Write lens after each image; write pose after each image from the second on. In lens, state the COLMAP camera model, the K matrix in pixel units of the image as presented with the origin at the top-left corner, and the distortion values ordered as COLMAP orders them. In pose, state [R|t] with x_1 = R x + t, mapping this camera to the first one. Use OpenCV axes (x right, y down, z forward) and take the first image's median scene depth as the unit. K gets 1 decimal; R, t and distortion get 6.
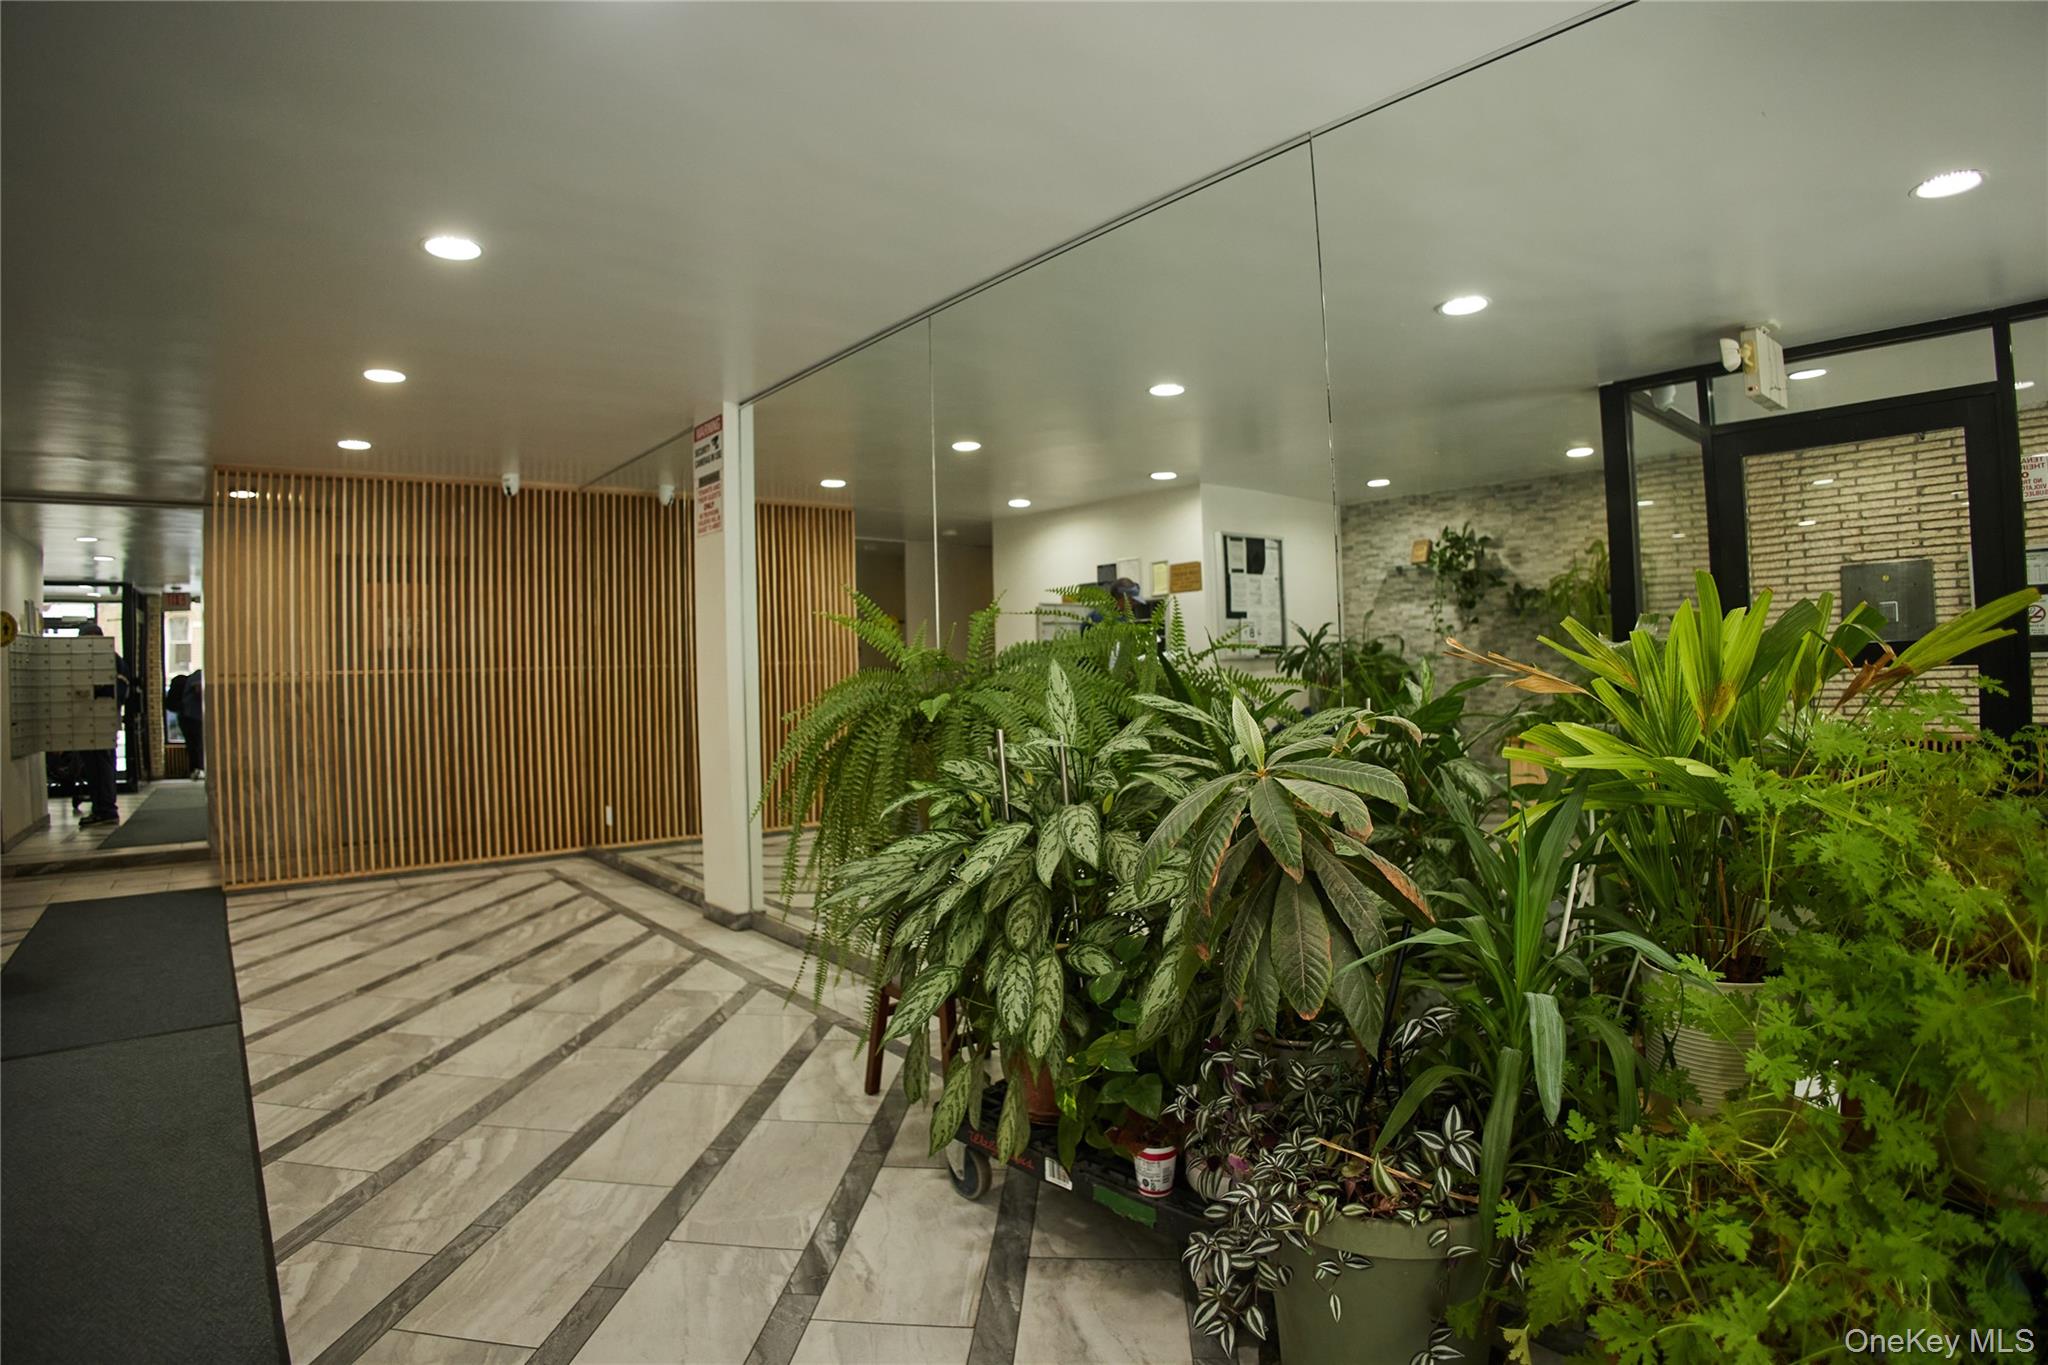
lens RADIAL K [[938.2, 0, 1015.0], [0, 938.2, 684.9], [0, 0, 1]] dist [-0.129159, 0.024485]
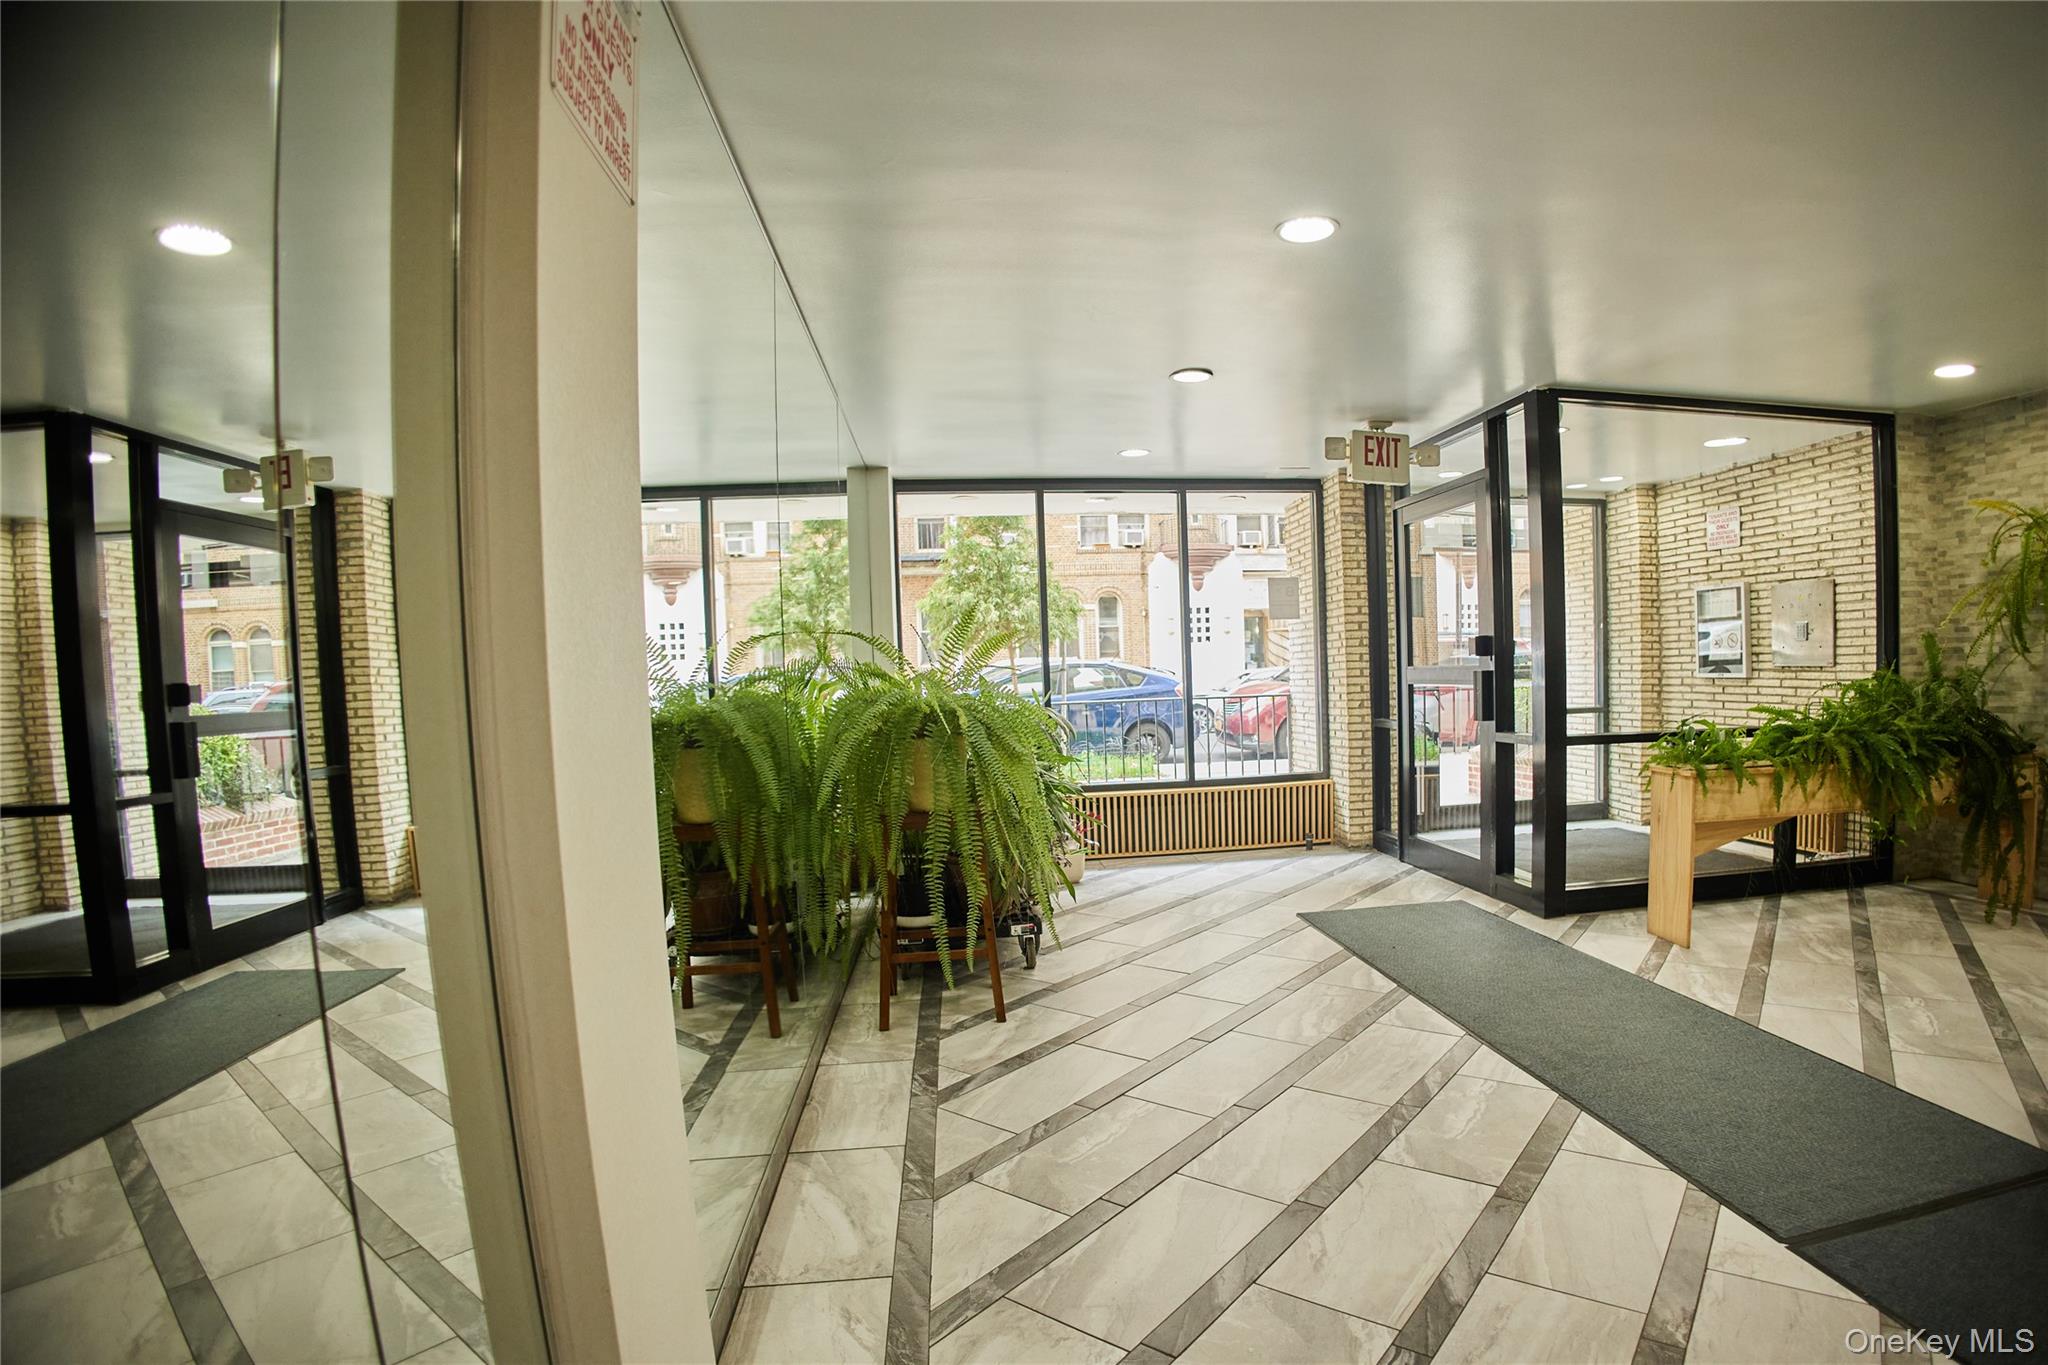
lens RADIAL K [[938.2, 0, 1015.0], [0, 938.2, 684.9], [0, 0, 1]] dist [-0.129159, 0.024485]
pose [[-0.769243, 0.036496, 0.637913, -0.806660], [0.059410, 0.998128, 0.014536, -0.016445], [-0.636188, 0.049080, -0.769971, 1.580672]]
